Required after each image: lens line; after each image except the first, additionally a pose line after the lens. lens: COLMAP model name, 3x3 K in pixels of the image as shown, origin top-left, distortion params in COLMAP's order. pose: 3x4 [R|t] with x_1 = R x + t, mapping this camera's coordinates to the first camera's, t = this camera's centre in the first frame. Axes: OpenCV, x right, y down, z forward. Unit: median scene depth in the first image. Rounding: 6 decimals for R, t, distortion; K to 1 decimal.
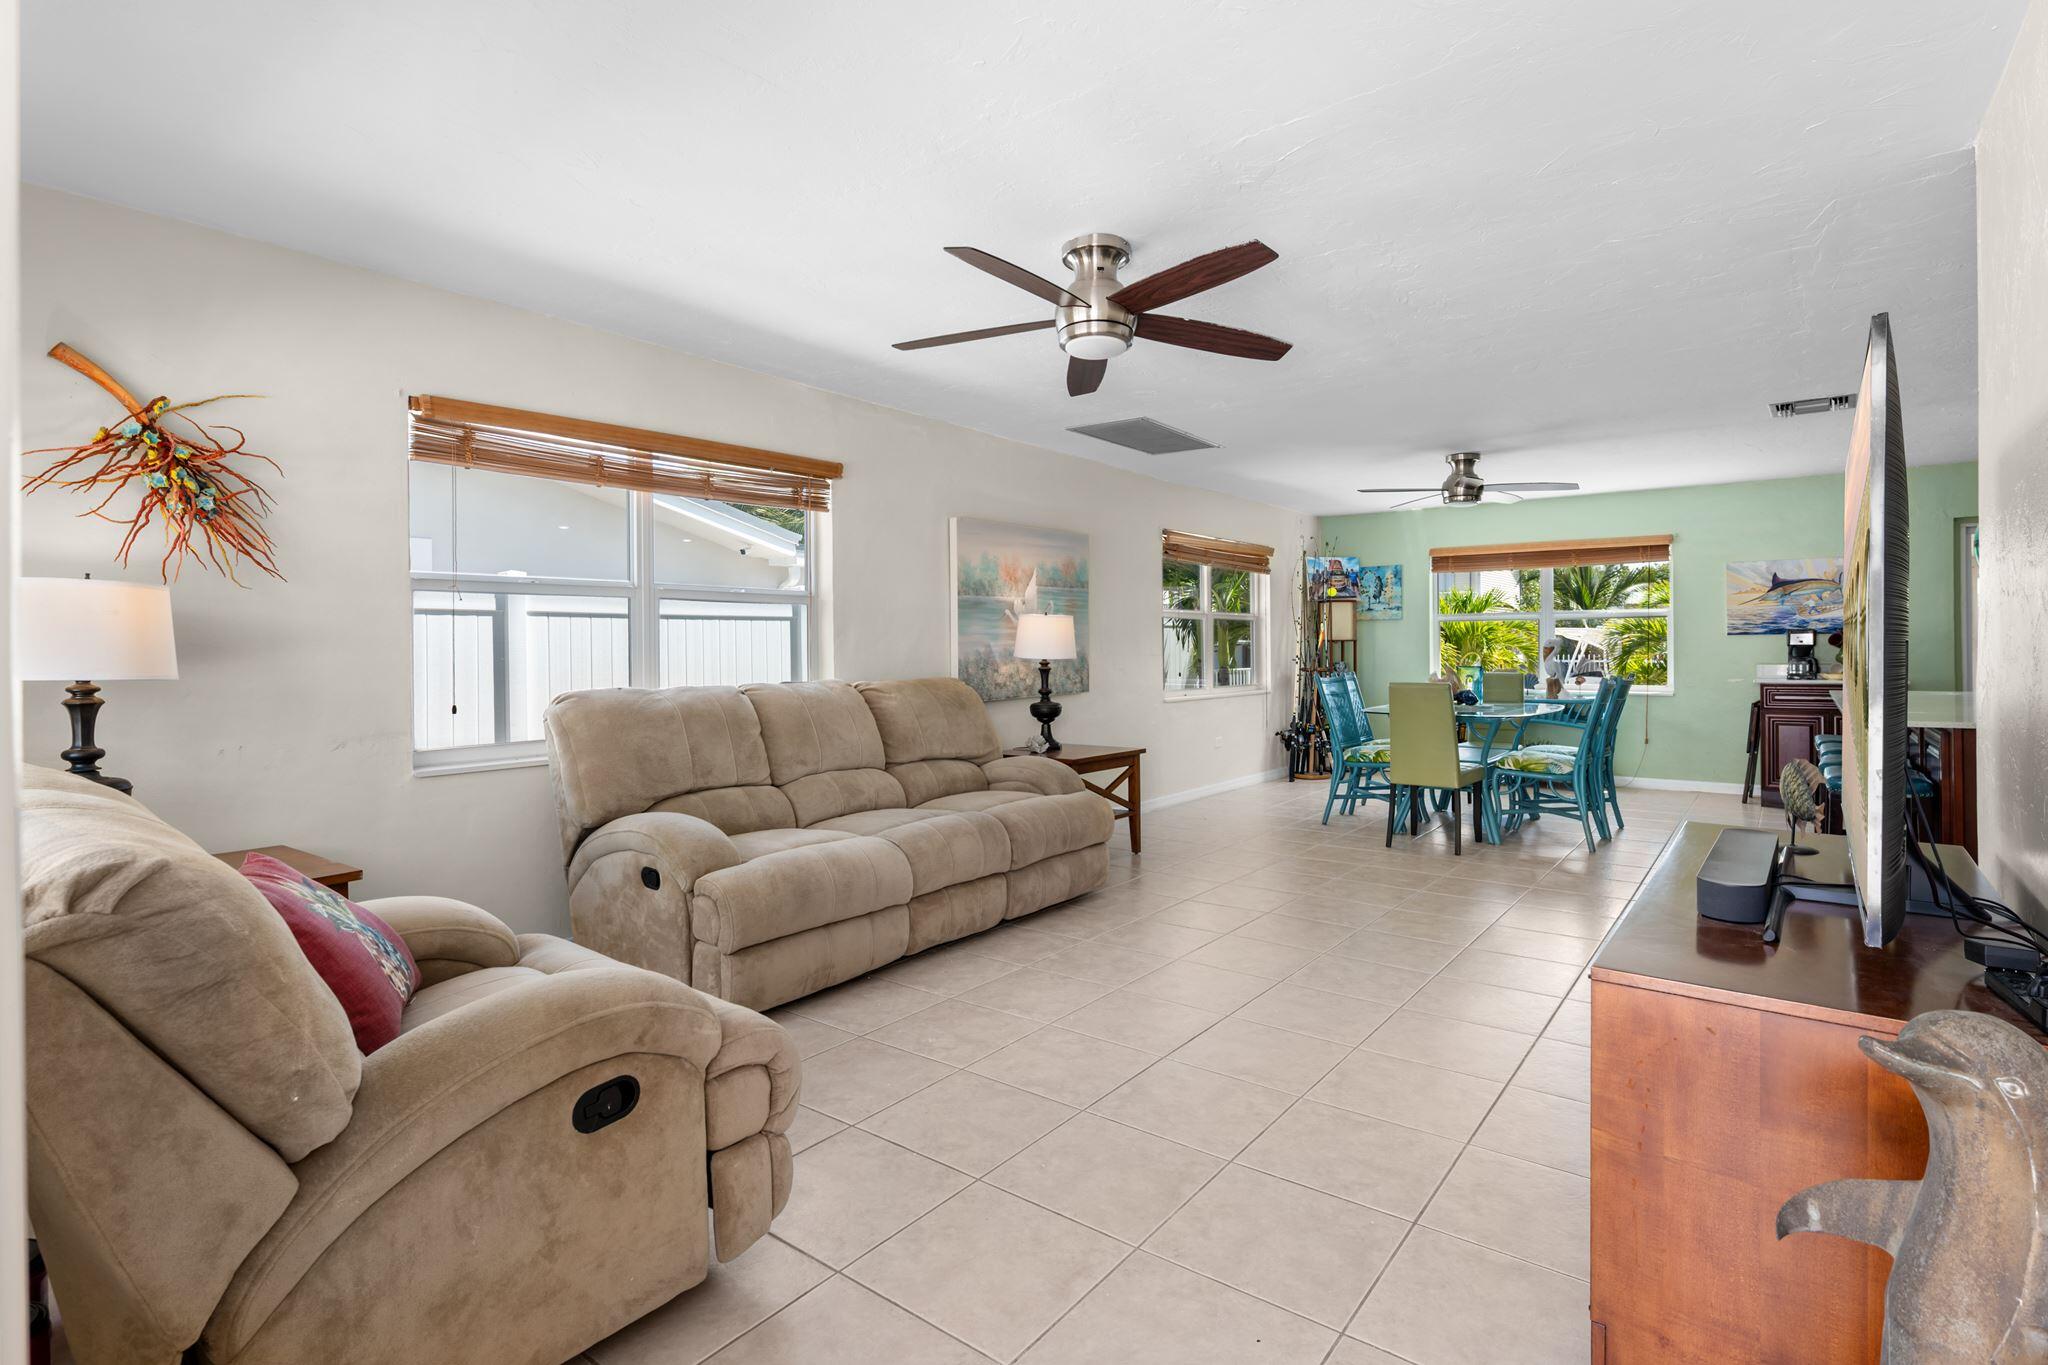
lens RADIAL K [[1006.6, 0, 1000.6], [0, 1006.6, 646.7], [0, 0, 1]] dist [-0.011377, -0.000557]
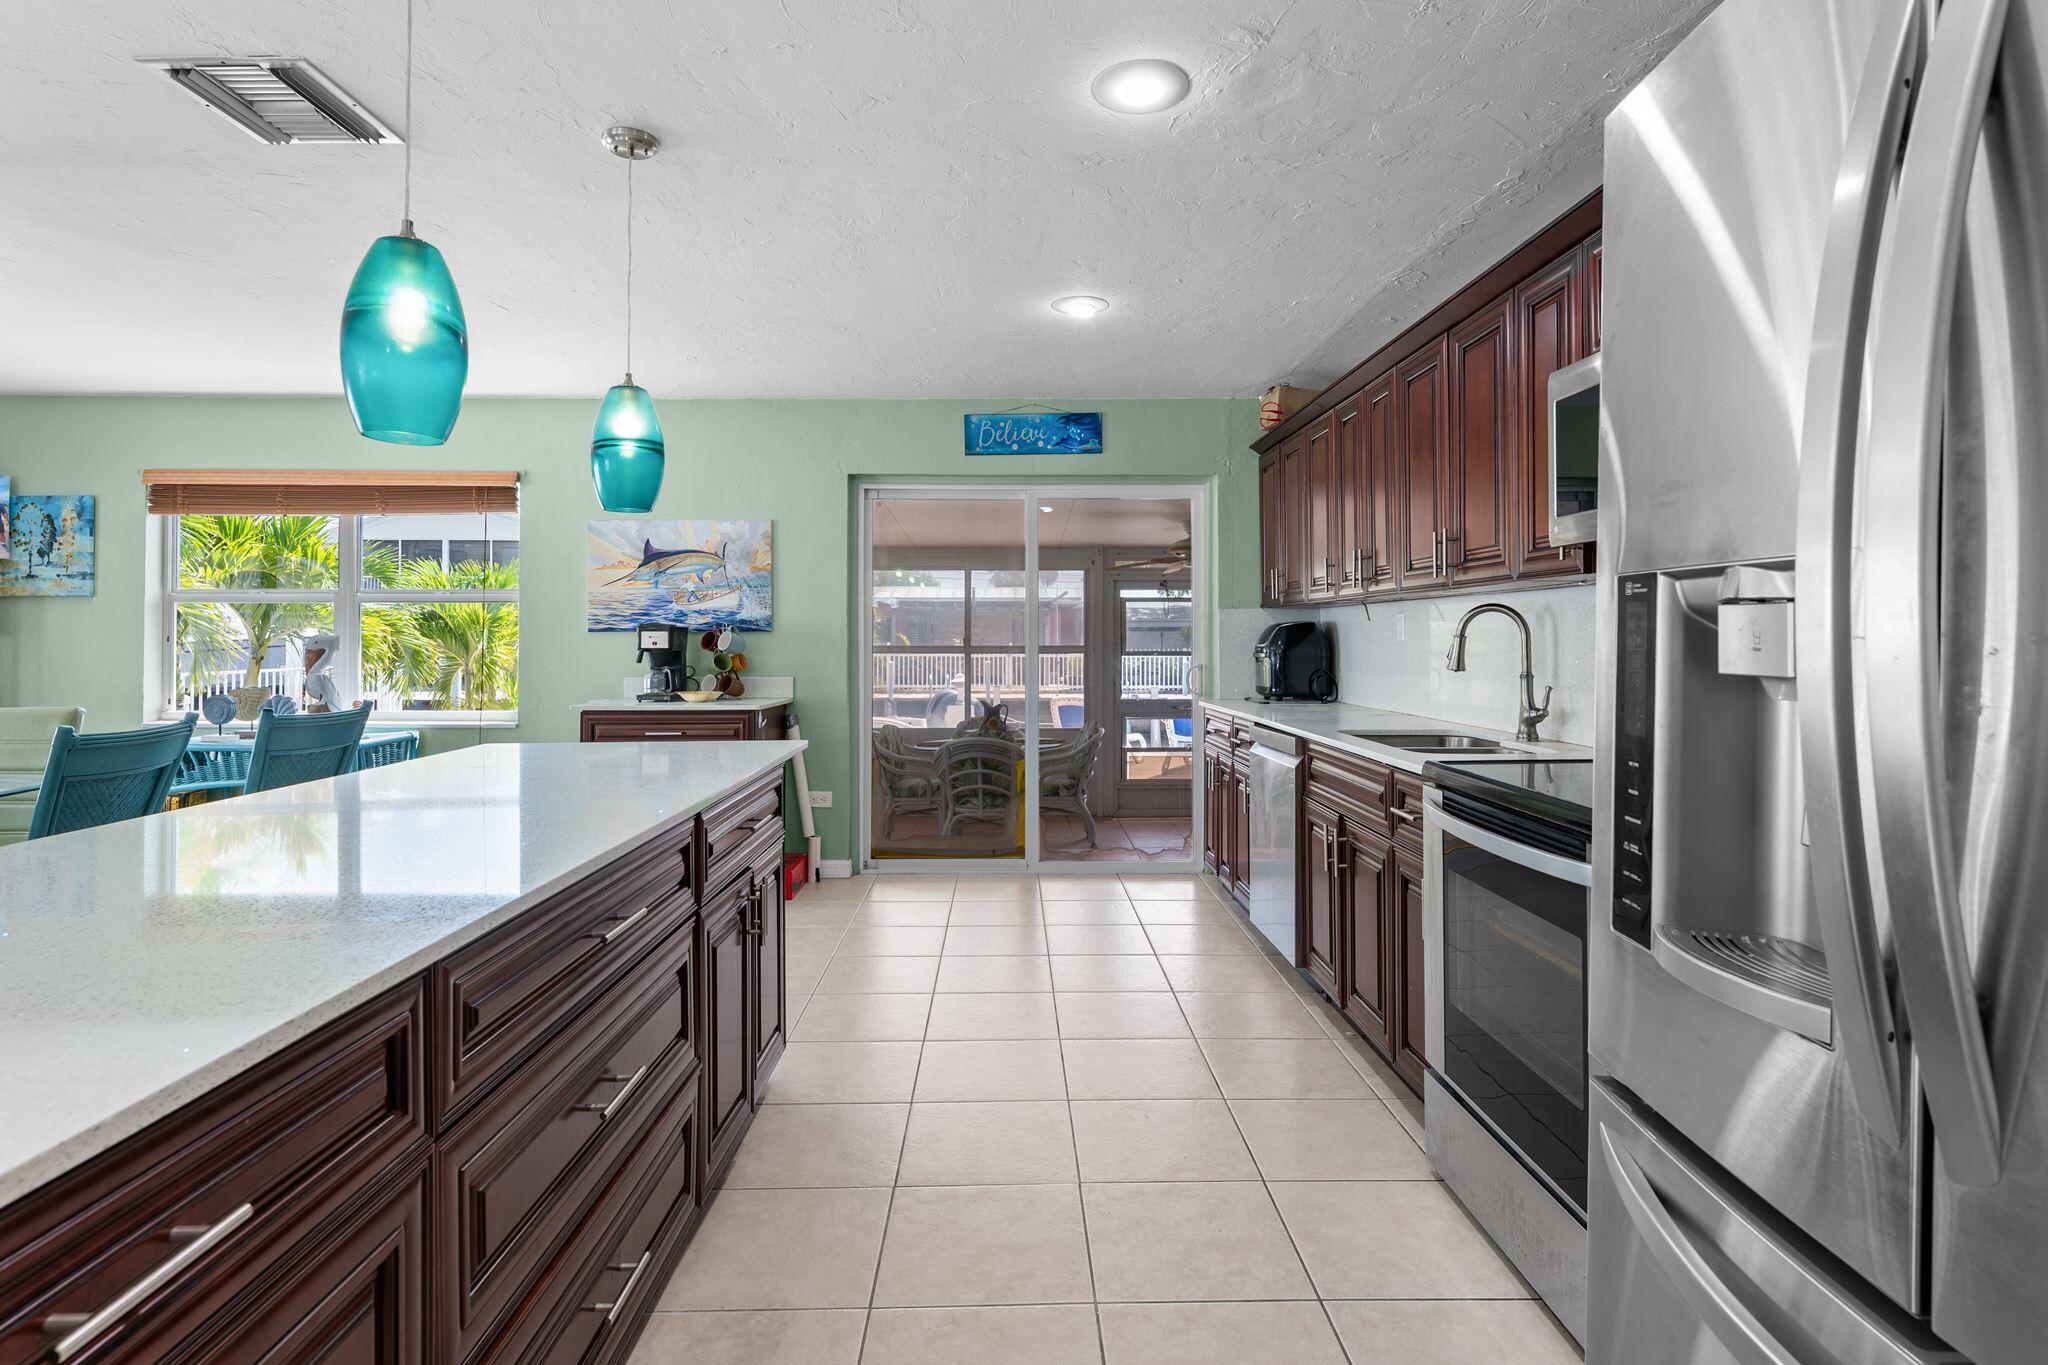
lens RADIAL K [[1031.6, 0, 1015.9], [0, 1031.6, 625.7], [0, 0, 1]] dist [0.005333, 0.000836]
pose [[0.776301, 0.013896, 0.630209, 0.526327], [-0.007019, 0.999886, -0.013400, -0.008953], [-0.630323, 0.005979, 0.776310, 0.310510]]
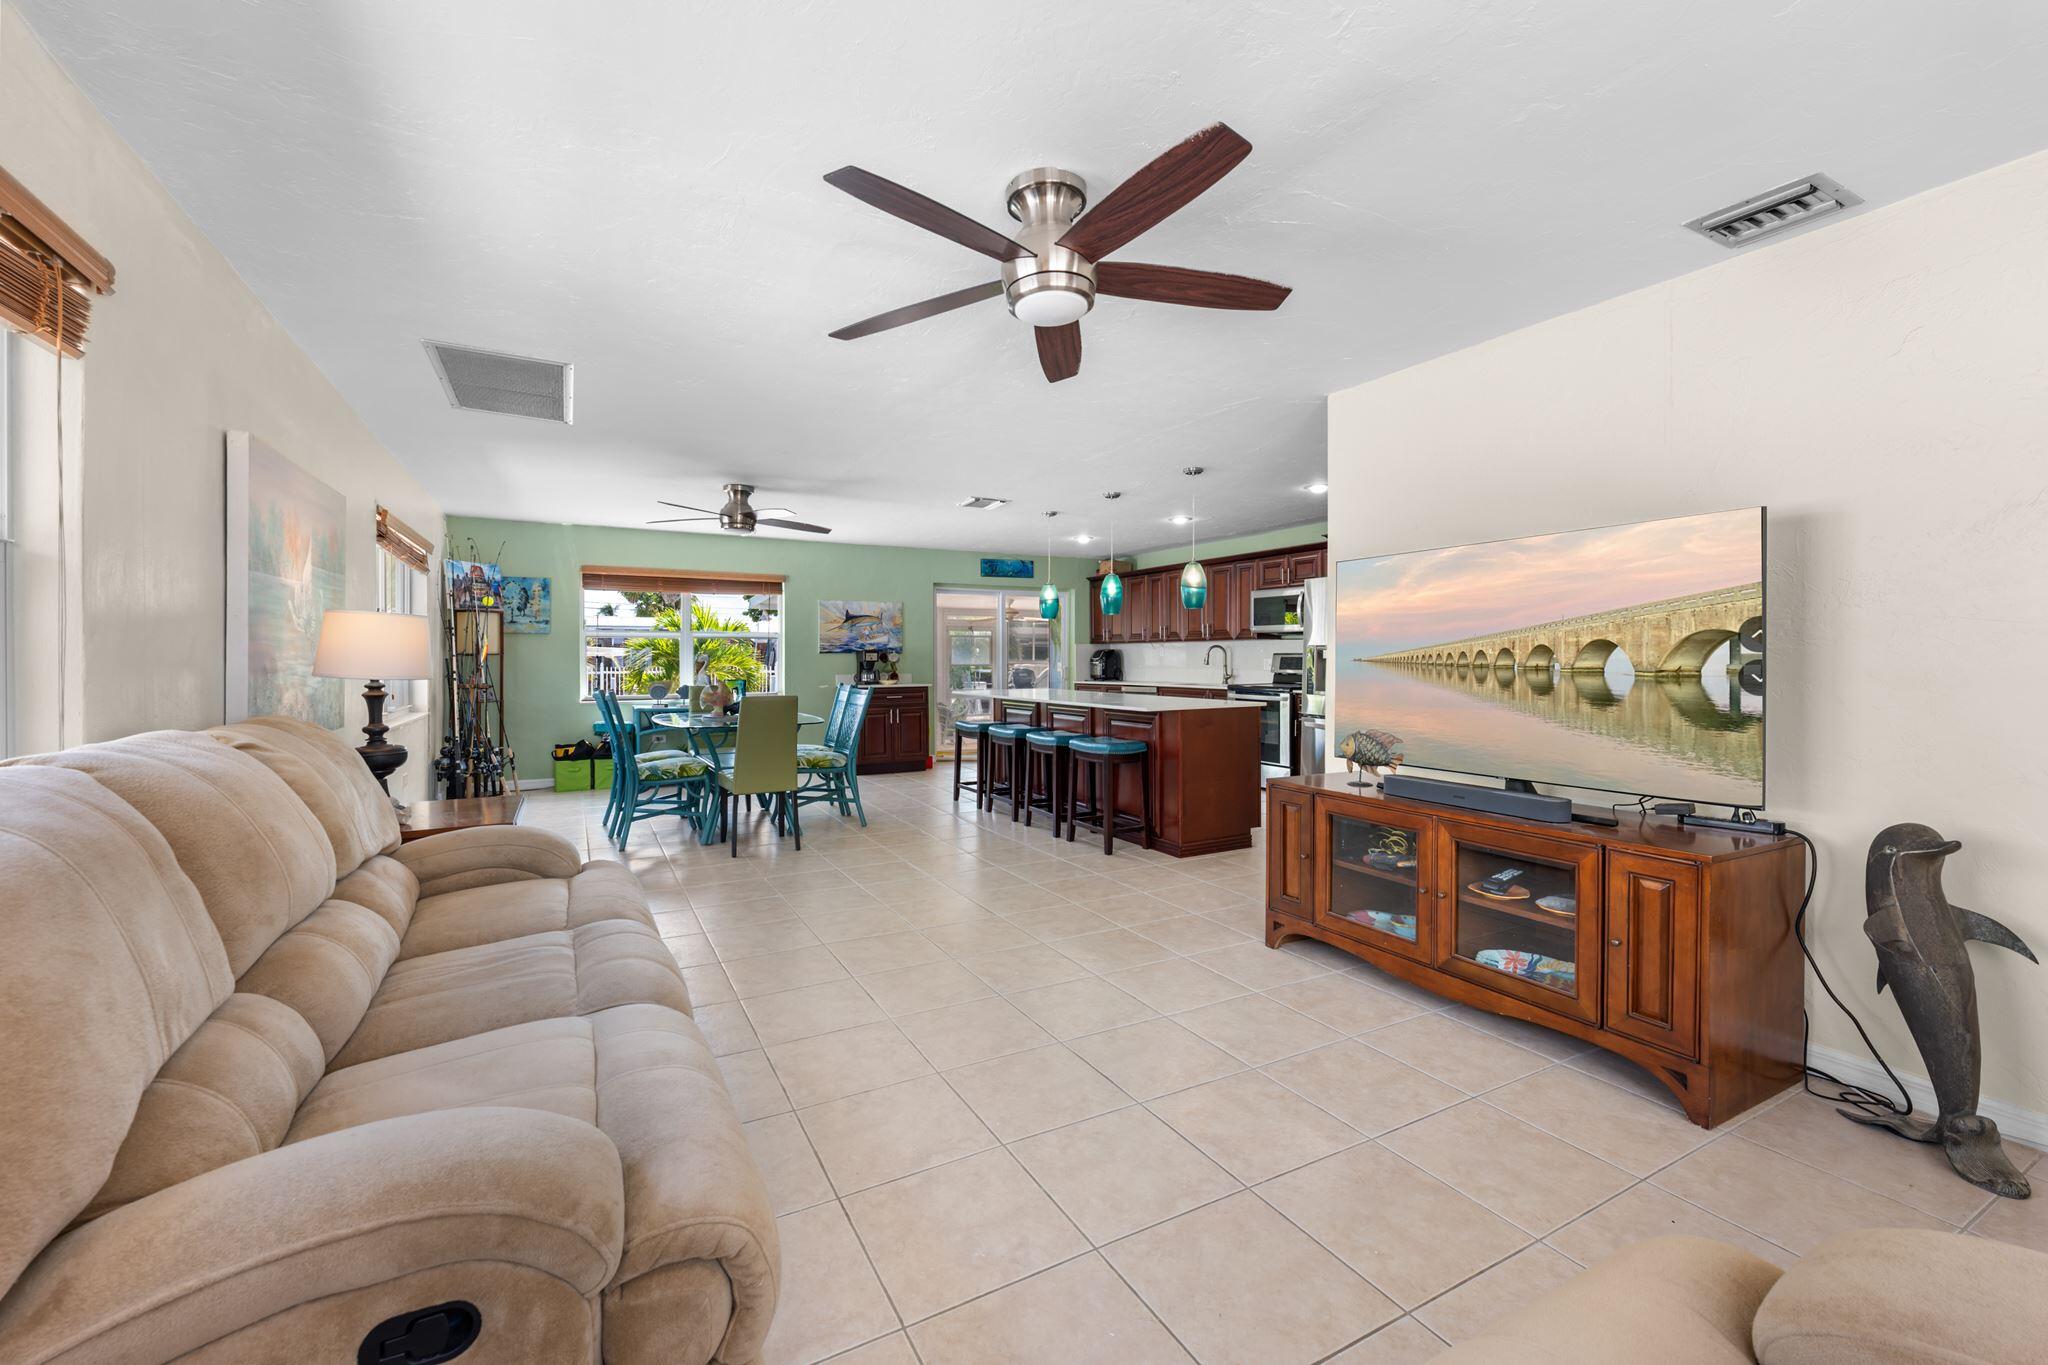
lens RADIAL K [[846.9, 0, 1029.6], [0, 846.9, 662.2], [0, 0, 1]] dist [-0.002923, 0.000766]
pose [[0.382975, 0.001140, 0.923758, -0.228144], [-0.003153, 0.999995, 0.000073, -0.000455], [-0.923754, -0.002941, 0.382976, 0.299222]]
